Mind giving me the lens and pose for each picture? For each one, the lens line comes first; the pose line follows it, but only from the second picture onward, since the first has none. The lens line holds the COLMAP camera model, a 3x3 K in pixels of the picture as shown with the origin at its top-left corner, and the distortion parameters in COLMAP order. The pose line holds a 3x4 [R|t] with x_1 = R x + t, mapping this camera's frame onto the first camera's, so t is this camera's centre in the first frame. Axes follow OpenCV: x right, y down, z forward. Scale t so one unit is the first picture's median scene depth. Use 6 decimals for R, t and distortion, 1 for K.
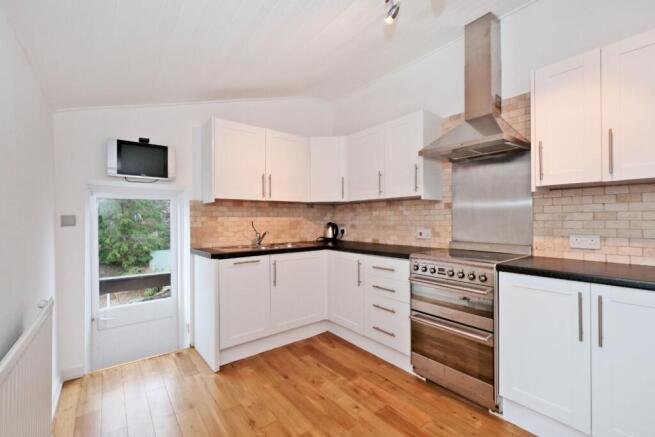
lens RADIAL K [[286.6, 0, 327.5], [0, 286.6, 218.5], [0, 0, 1]] dist [-0.001678, -0.000177]
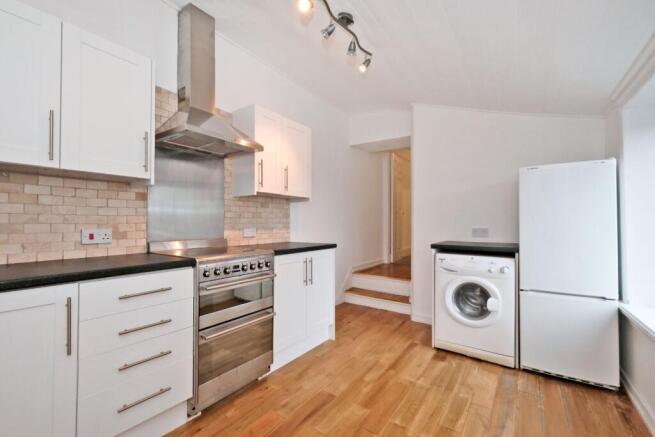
lens RADIAL K [[286.6, 0, 327.5], [0, 286.6, 218.5], [0, 0, 1]] dist [-0.001678, -0.000177]
pose [[-0.304983, 0.022309, 0.952096, -0.564803], [0.000080, 0.999726, -0.023399, 0.039900], [-0.952358, -0.007061, -0.304901, 0.952826]]
